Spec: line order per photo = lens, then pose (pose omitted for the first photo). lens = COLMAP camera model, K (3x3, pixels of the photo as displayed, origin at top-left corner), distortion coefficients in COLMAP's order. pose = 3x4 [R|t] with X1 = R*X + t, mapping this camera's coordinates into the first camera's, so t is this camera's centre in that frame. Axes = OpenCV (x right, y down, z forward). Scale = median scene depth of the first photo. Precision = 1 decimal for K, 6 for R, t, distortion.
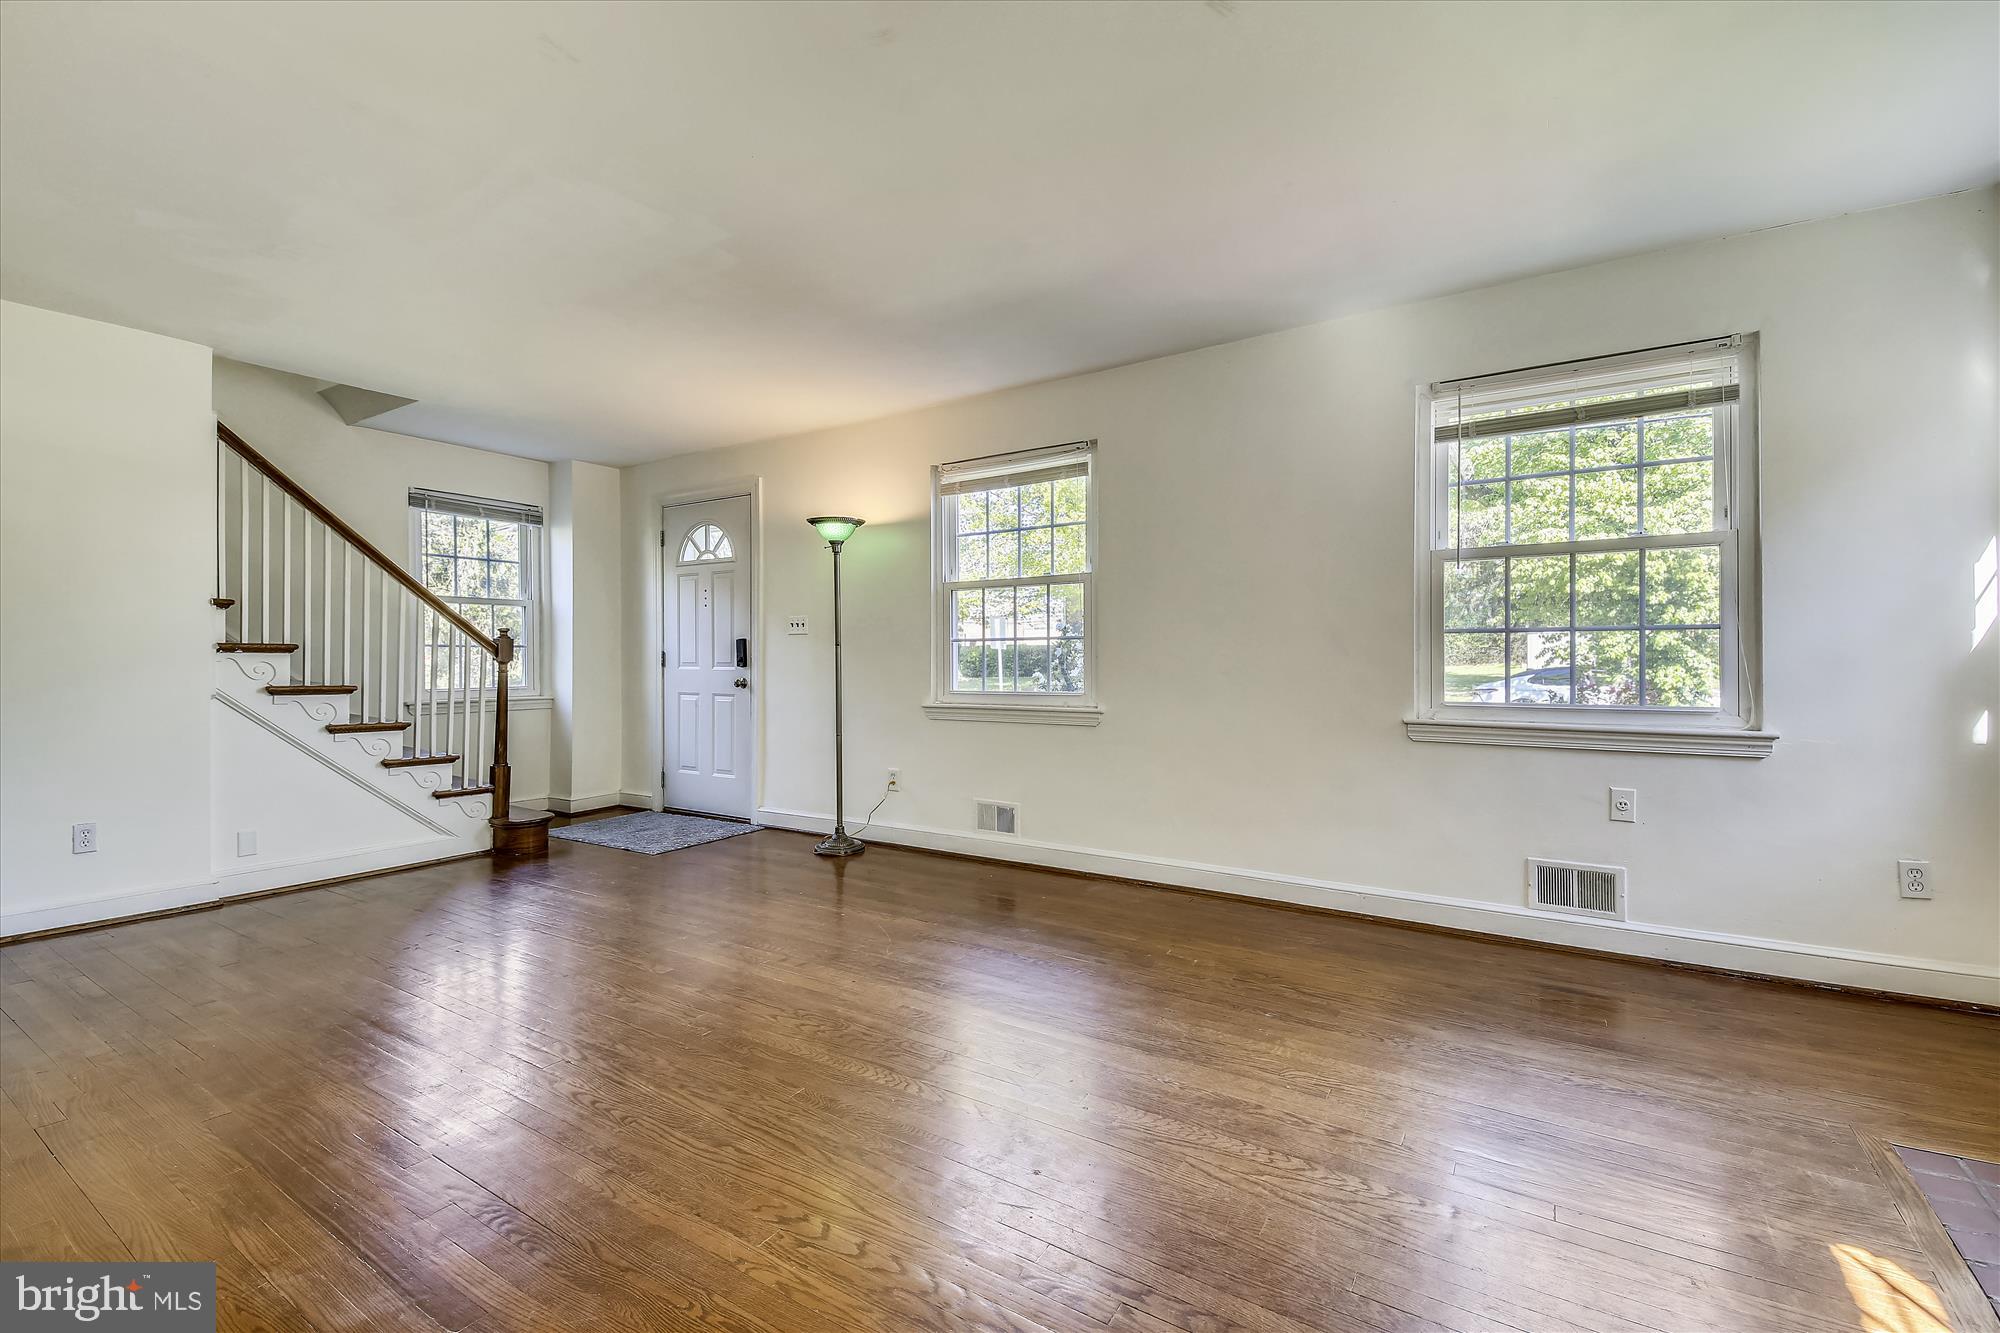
lens RADIAL K [[825.4, 0, 1000.0], [0, 825.4, 666.5], [0, 0, 1]] dist [0.021448, -0.000016]
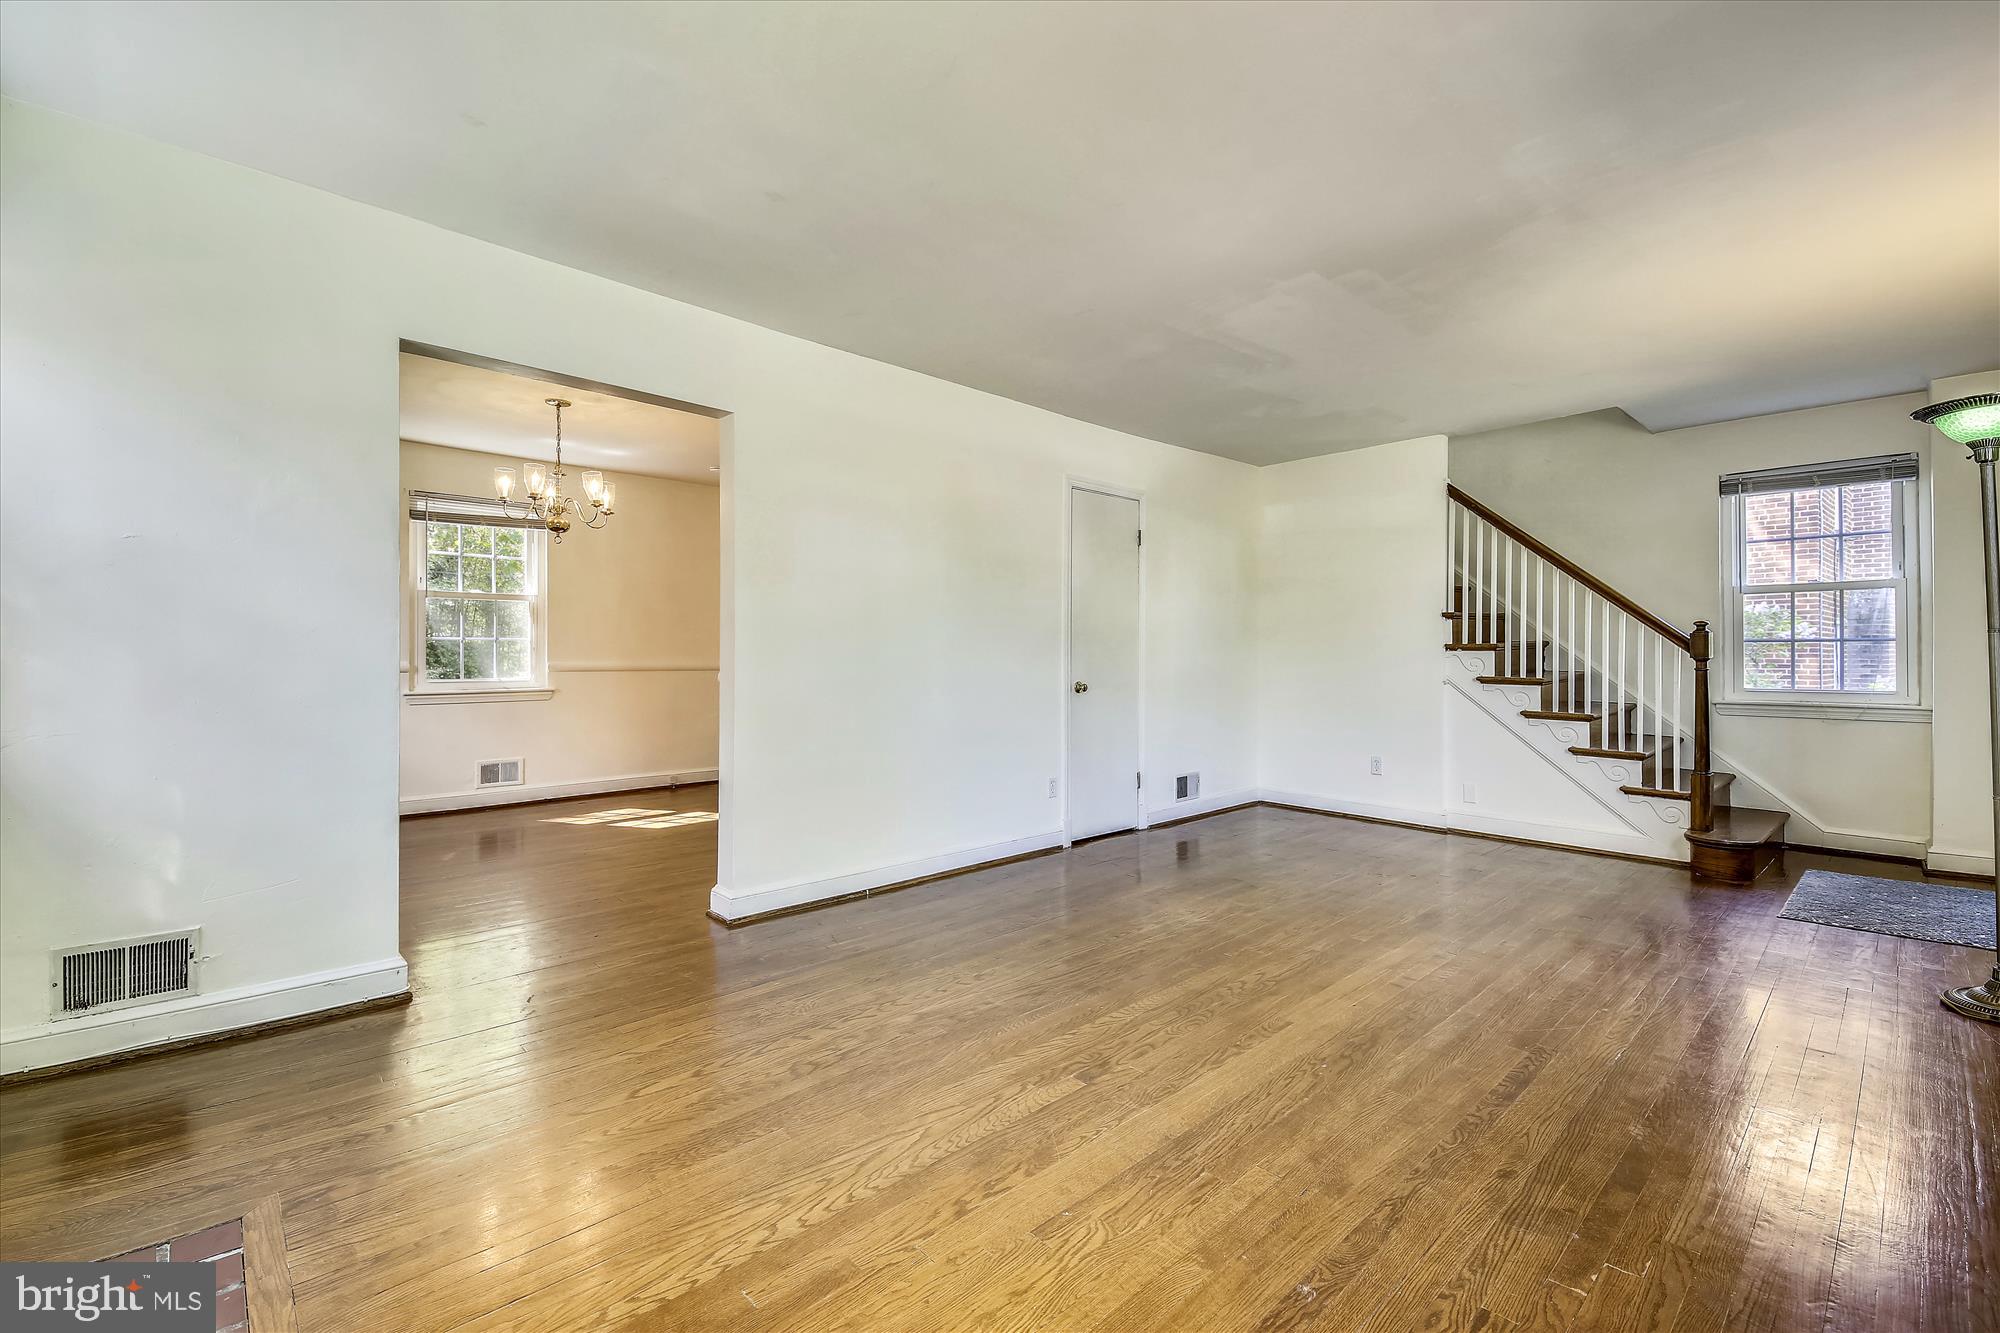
lens RADIAL K [[855.8, 0, 998.2], [0, 855.8, 661.9], [0, 0, 1]] dist [-0.000499, -0.000203]
pose [[-0.245886, 0.008820, -0.969259, 0.617463], [-0.010408, 0.999877, 0.011739, -0.006939], [0.969243, 0.012975, -0.245763, 0.619241]]
